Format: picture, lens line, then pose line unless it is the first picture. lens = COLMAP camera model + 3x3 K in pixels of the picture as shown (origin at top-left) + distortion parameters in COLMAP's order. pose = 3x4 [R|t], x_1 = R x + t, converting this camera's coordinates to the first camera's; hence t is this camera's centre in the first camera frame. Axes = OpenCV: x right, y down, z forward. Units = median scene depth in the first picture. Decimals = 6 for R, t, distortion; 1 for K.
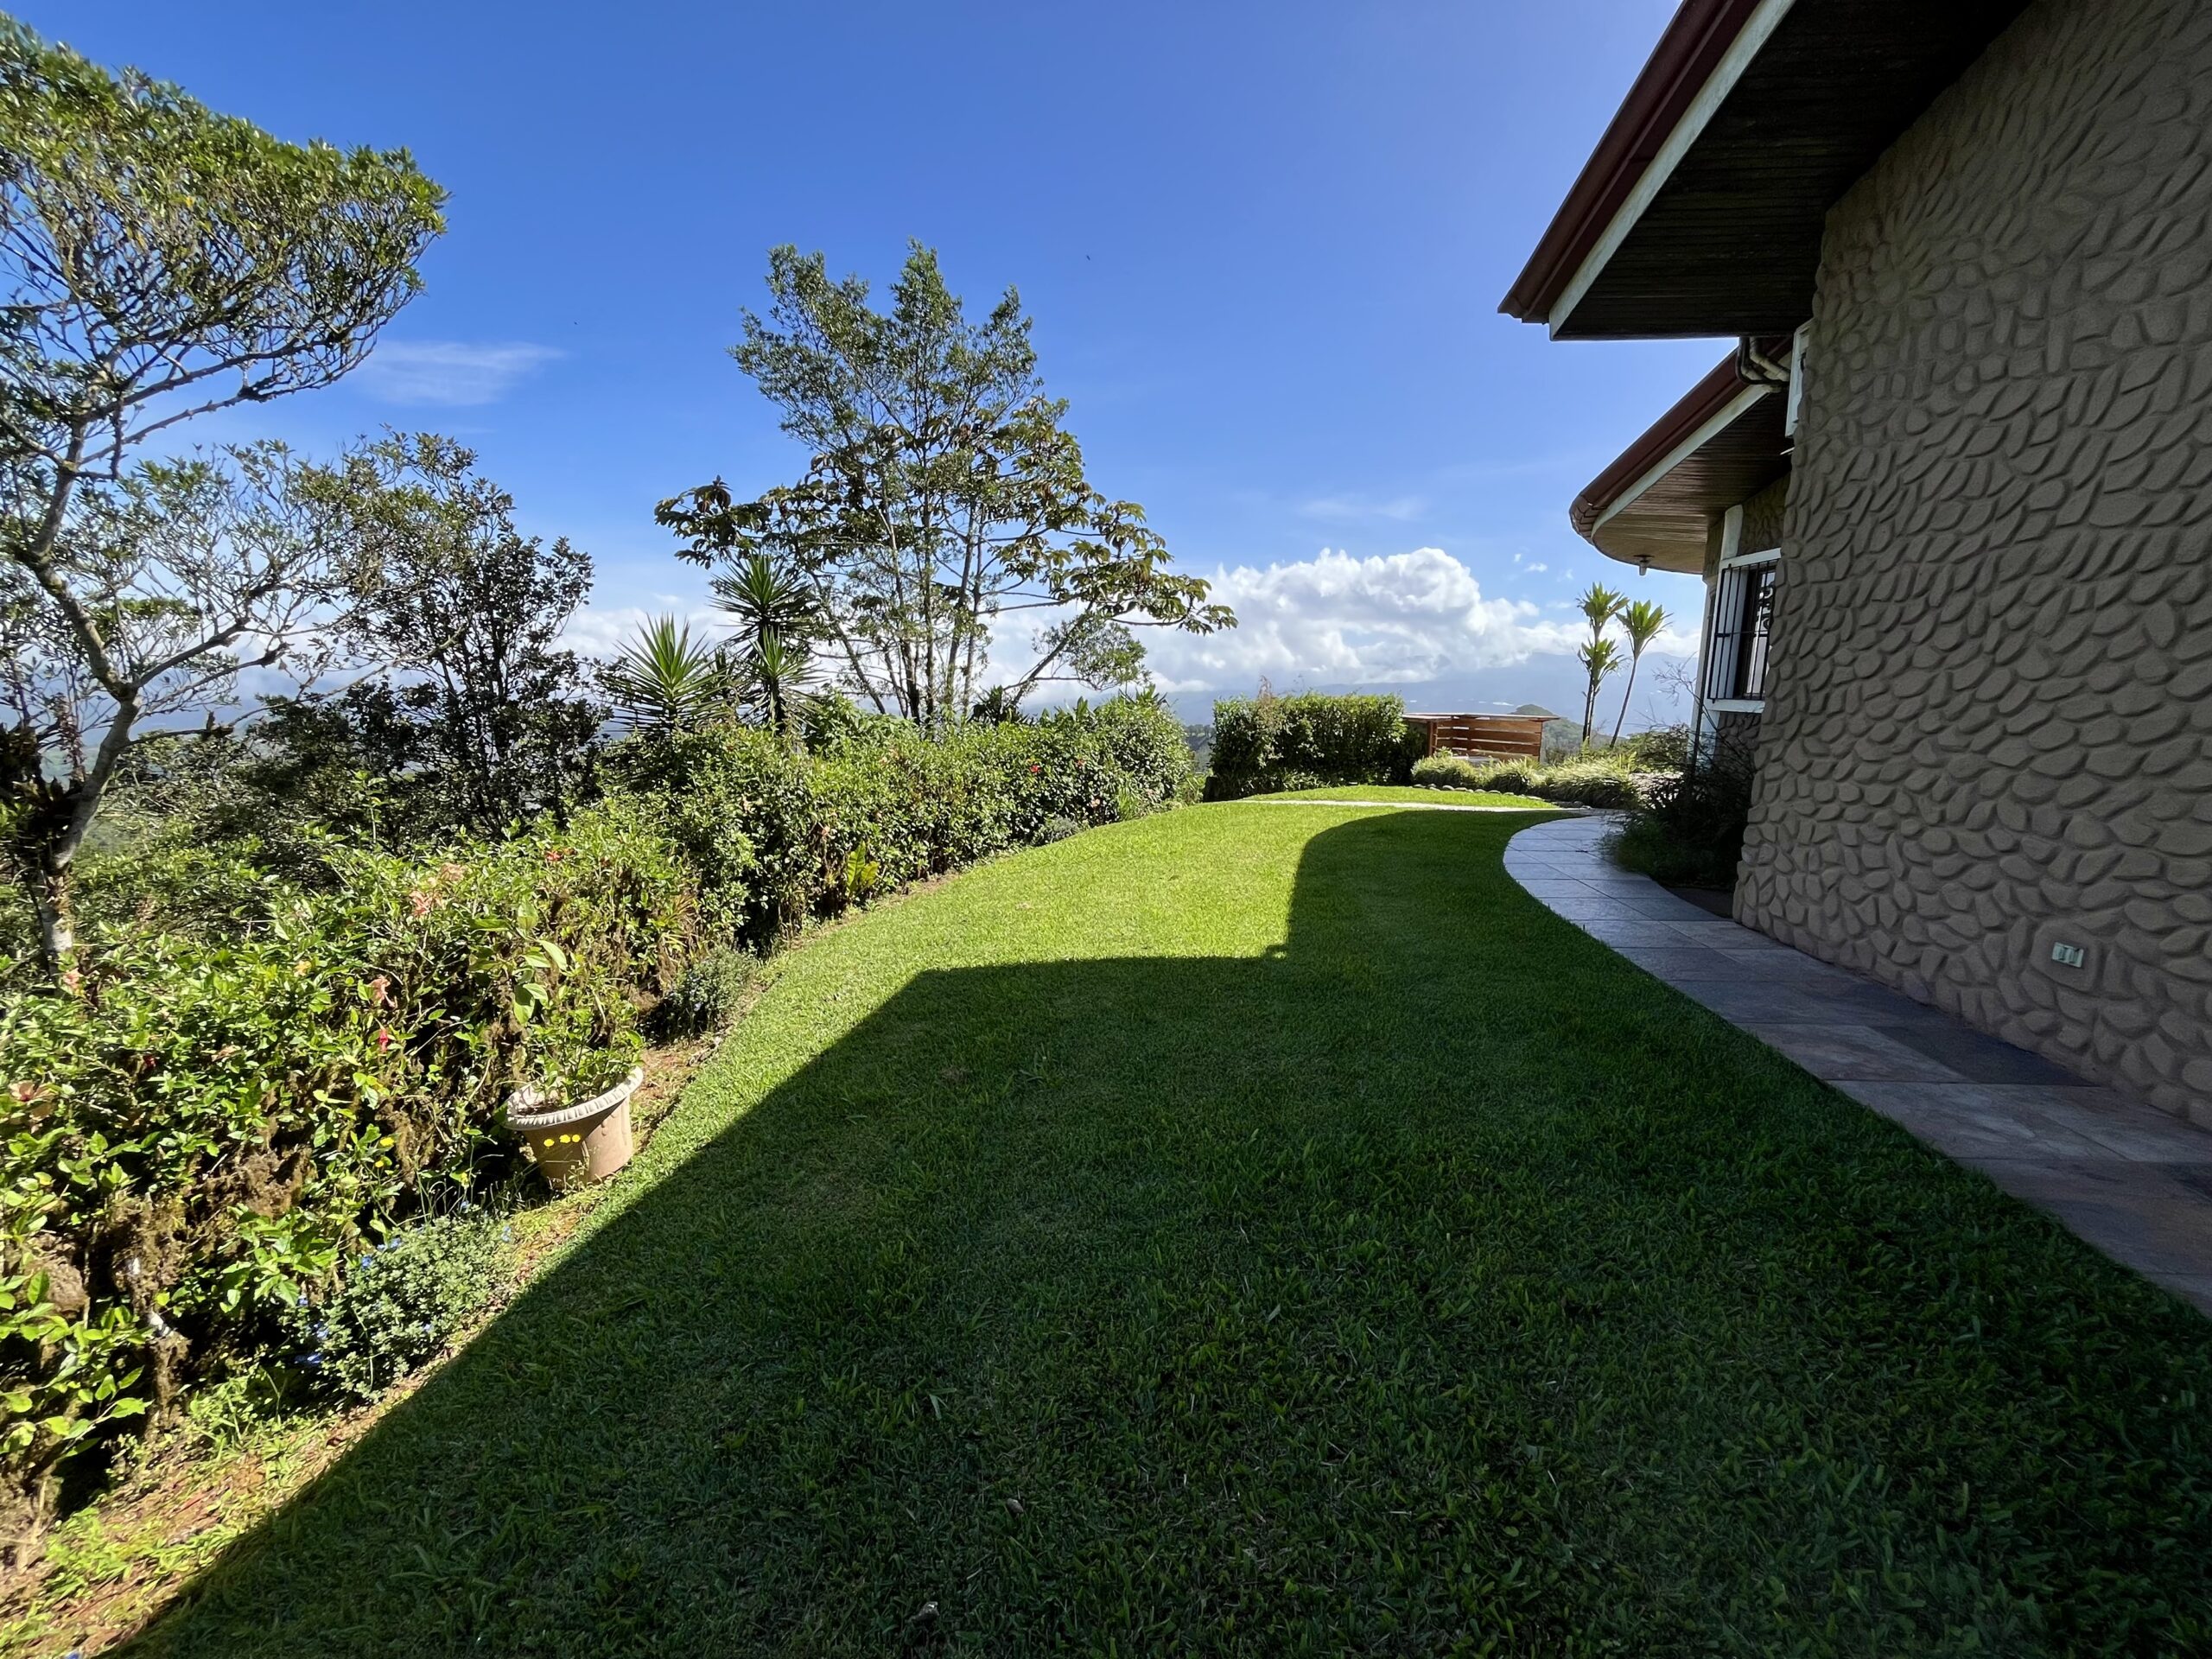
lens RADIAL K [[898.4, 0, 1108.5], [0, 898.4, 828.2], [0, 0, 1]] dist [-0.003665, -0.000256]
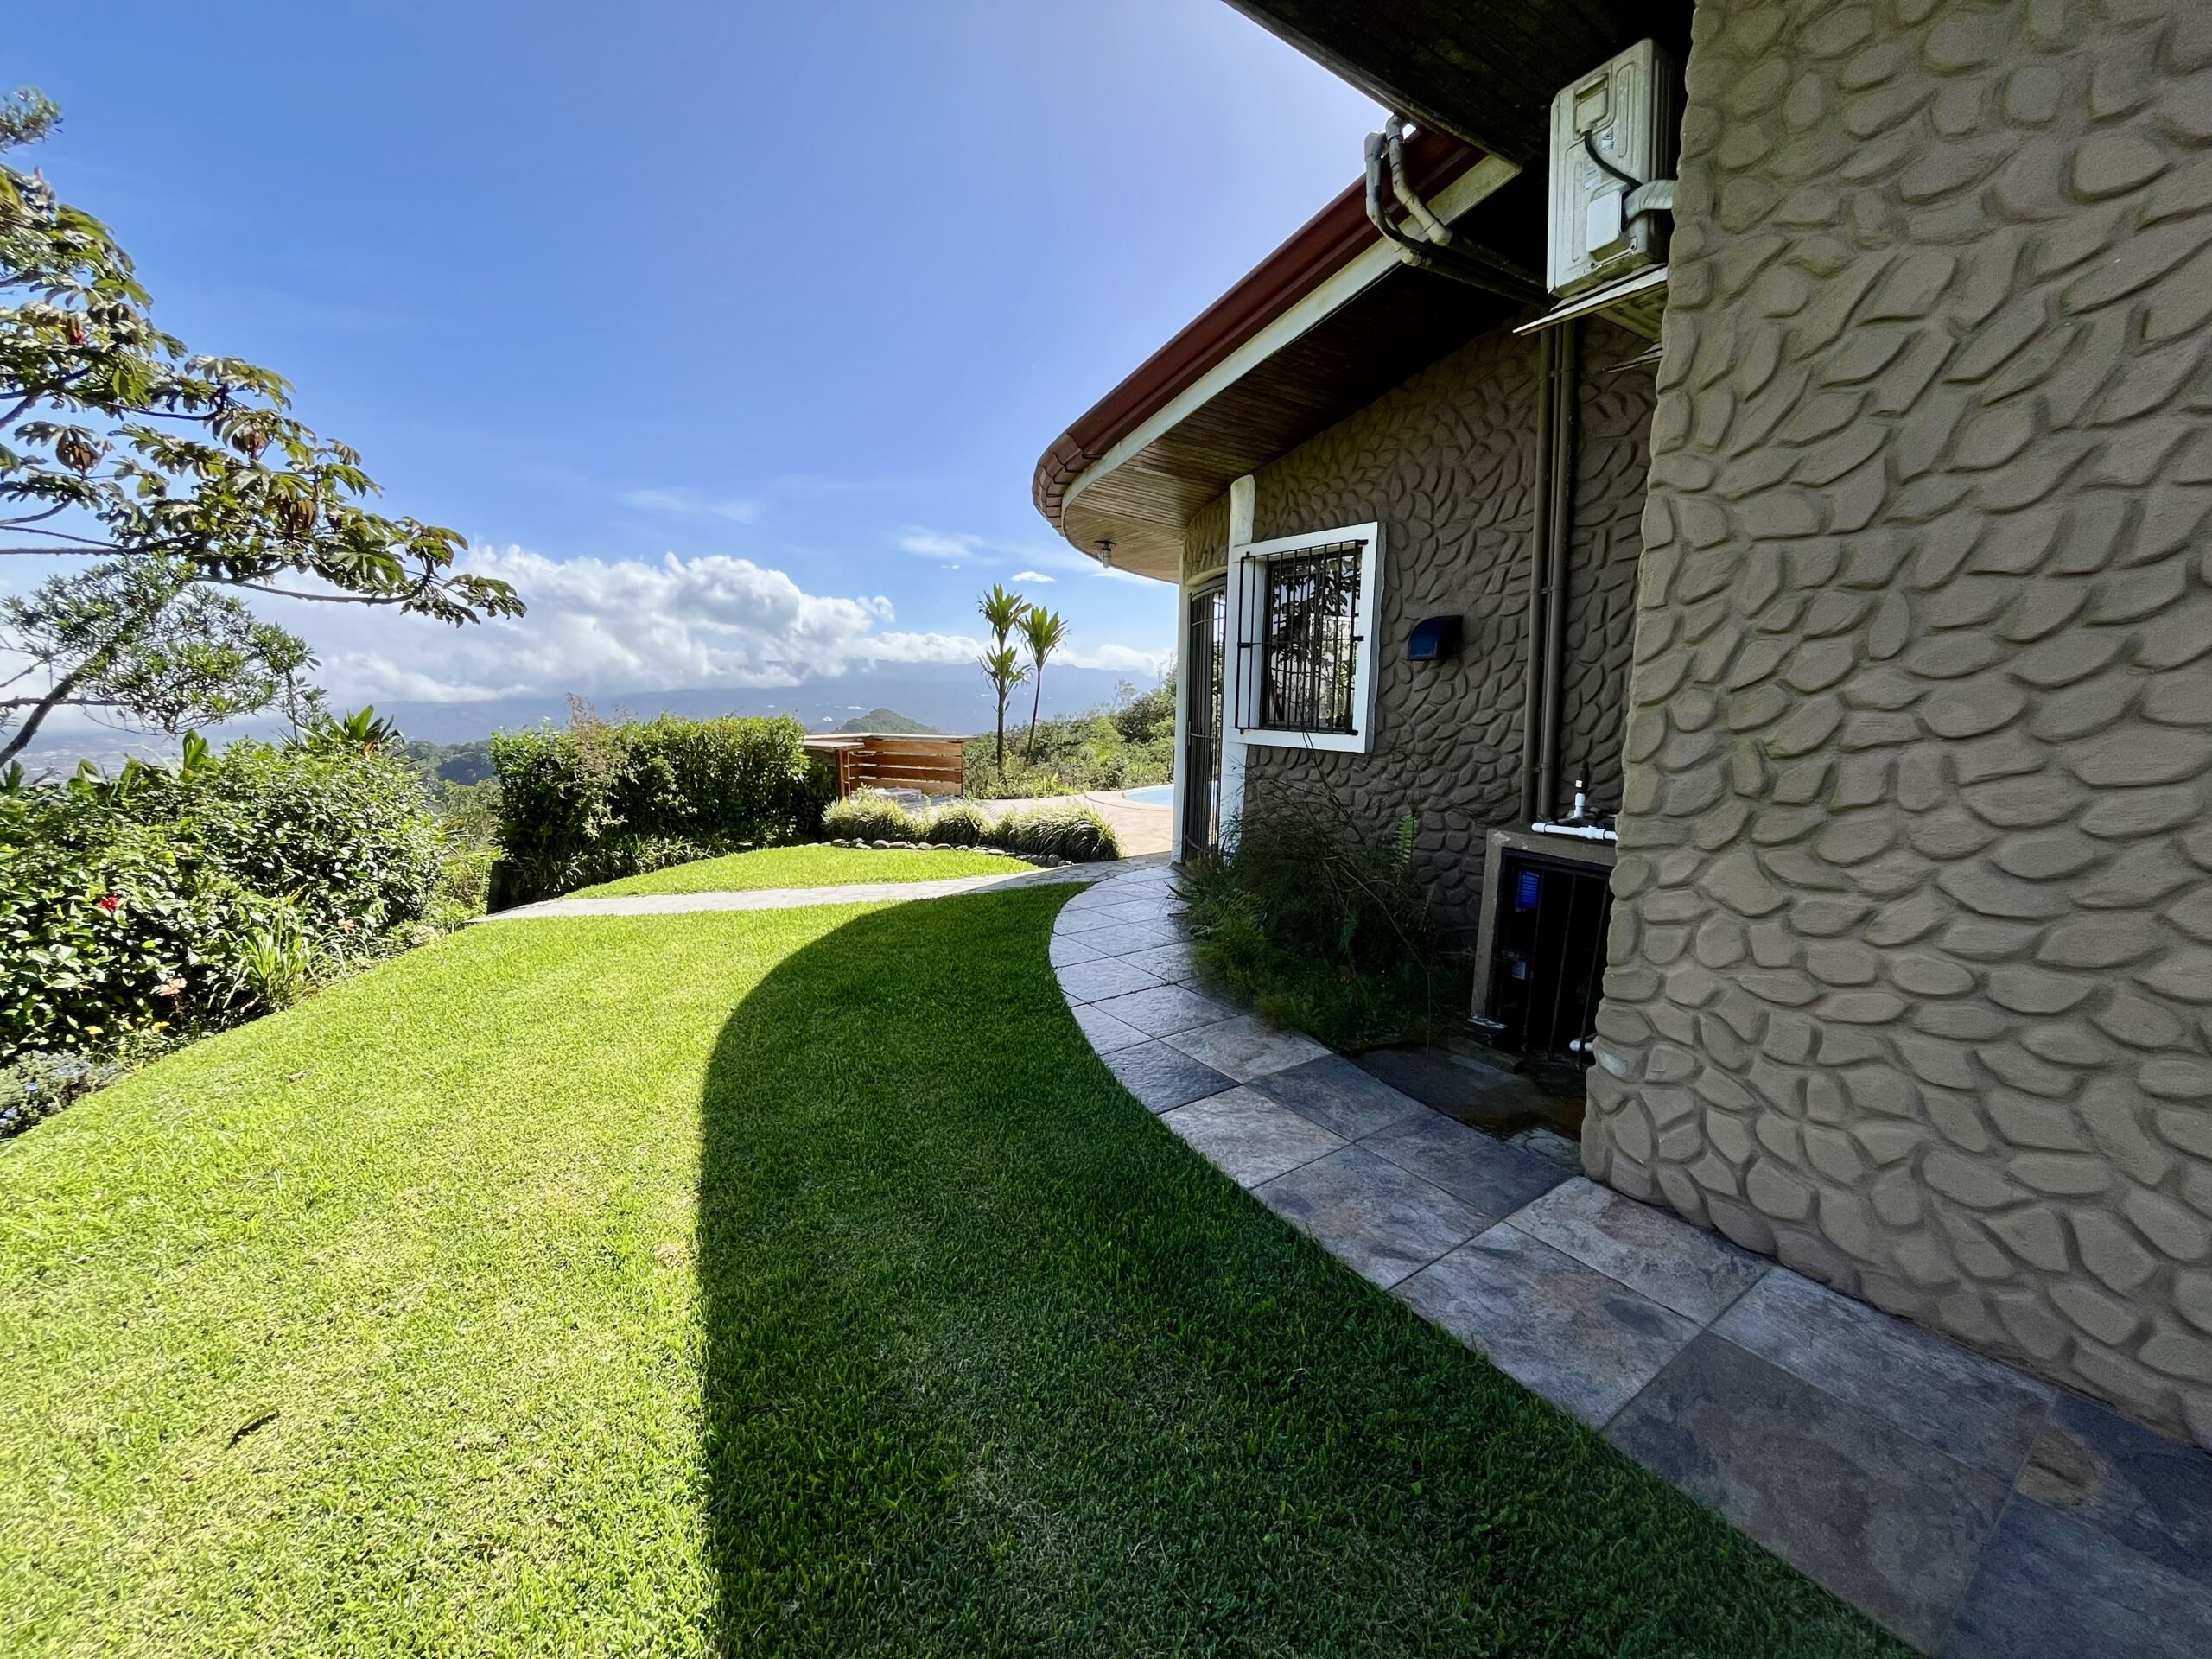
lens RADIAL K [[898.4, 0, 1104.2], [0, 898.4, 826.2], [0, 0, 1]] dist [-0.003665, -0.000256]
pose [[0.780273, -0.097229, 0.617835, 0.063666], [0.102140, 0.994390, 0.027493, -0.058073], [-0.617042, 0.041654, 0.785827, 0.293183]]
